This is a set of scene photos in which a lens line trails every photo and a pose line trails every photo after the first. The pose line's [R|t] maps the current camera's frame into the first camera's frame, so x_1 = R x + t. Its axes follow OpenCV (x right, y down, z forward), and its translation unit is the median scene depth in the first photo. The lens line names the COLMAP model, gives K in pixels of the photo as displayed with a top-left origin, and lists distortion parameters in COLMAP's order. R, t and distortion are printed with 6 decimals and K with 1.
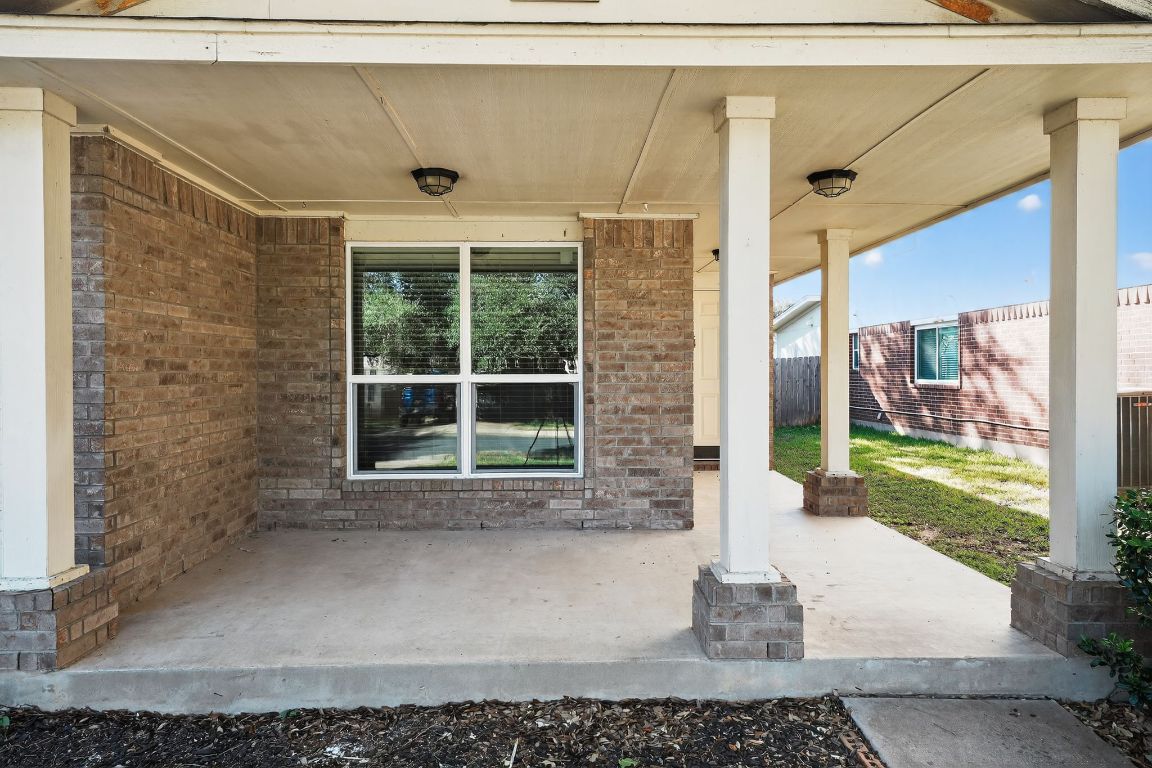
lens RADIAL K [[733.7, 0, 574.8], [0, 733.7, 367.3], [0, 0, 1]] dist [0.028975, 0.000406]
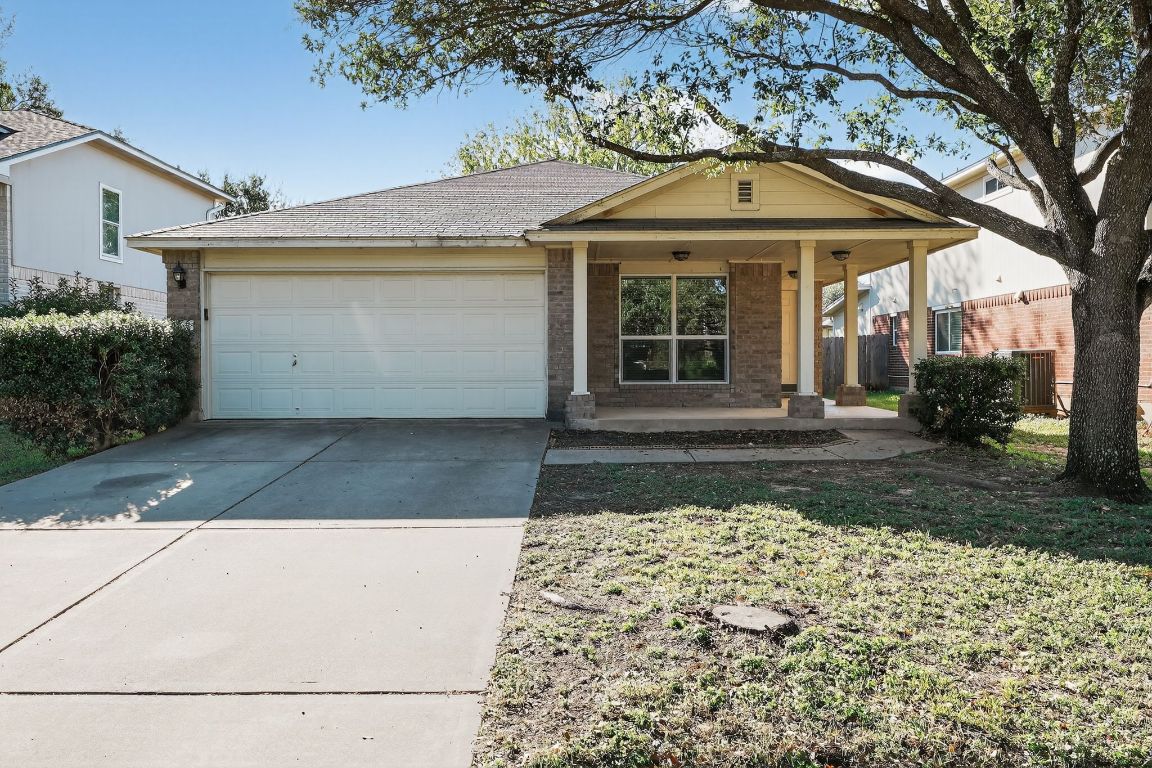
lens RADIAL K [[873.3, 0, 575.0], [0, 873.3, 358.9], [0, 0, 1]] dist [0.004102, 0.004090]
pose [[0.999588, 0.000617, -0.028701, -0.368599], [-0.000575, 0.999999, 0.001463, 0.075246], [0.028702, -0.001446, 0.999587, -1.568068]]
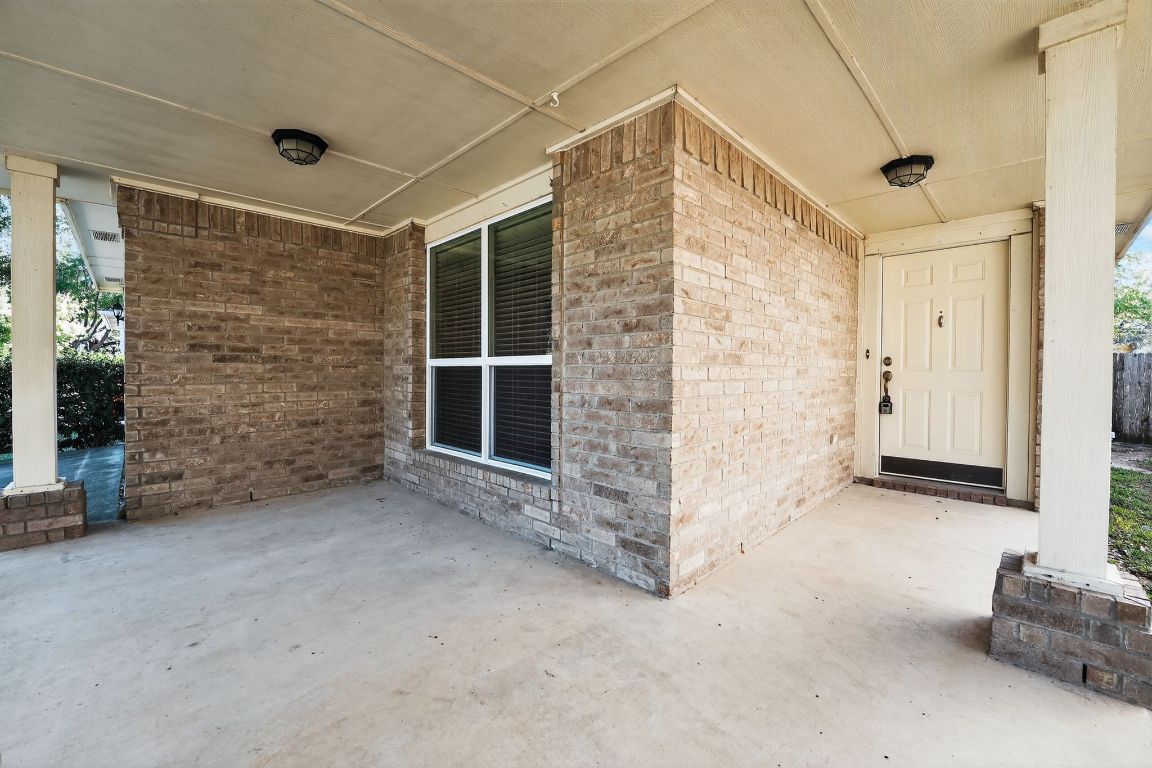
lens RADIAL K [[466.4, 0, 575.0], [0, 466.4, 375.0], [0, 0, 1]] dist [-0.027278, 0.003370]
pose [[0.685325, 0.012303, -0.728133, 0.390930], [-0.002770, 0.999894, 0.014287, 0.024745], [0.728232, -0.007774, 0.685287, 0.675593]]
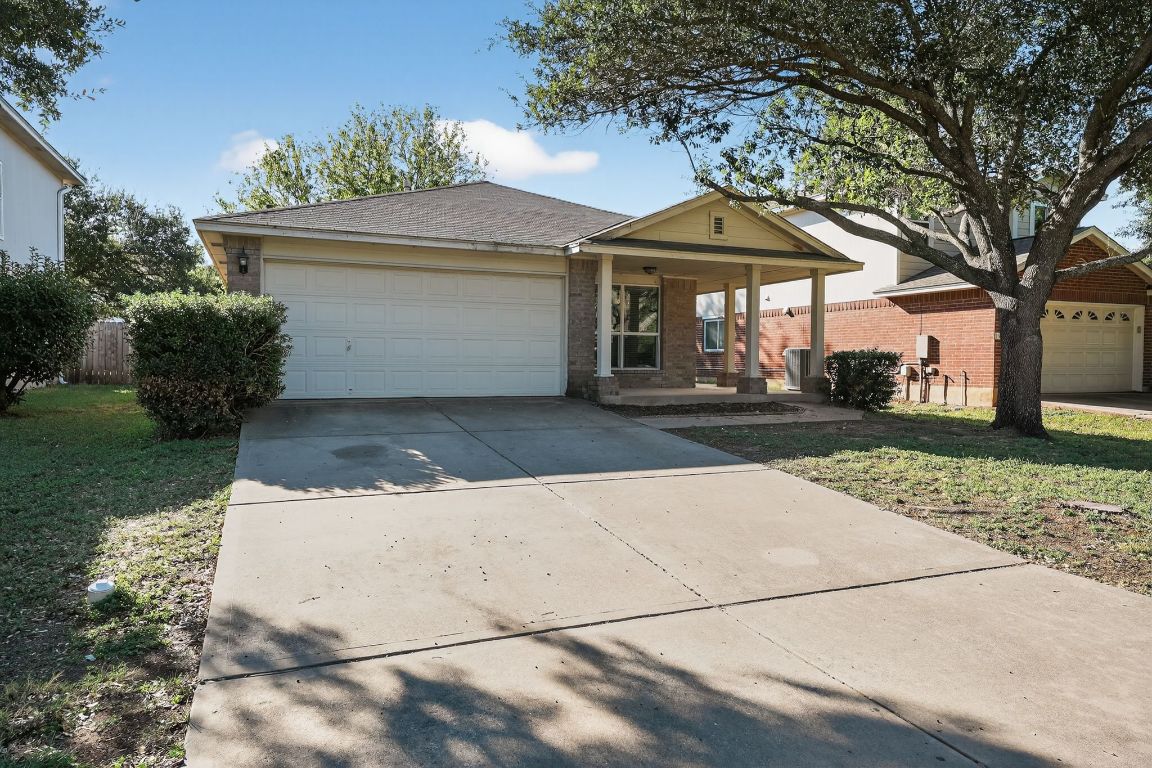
lens RADIAL K [[733.7, 0, 574.8], [0, 733.7, 367.3], [0, 0, 1]] dist [0.028975, 0.000406]
pose [[0.929869, 0.007291, 0.367818, -1.335646], [-0.013493, 0.999807, 0.014291, 0.106279], [-0.367642, -0.018251, 0.929788, -1.496767]]
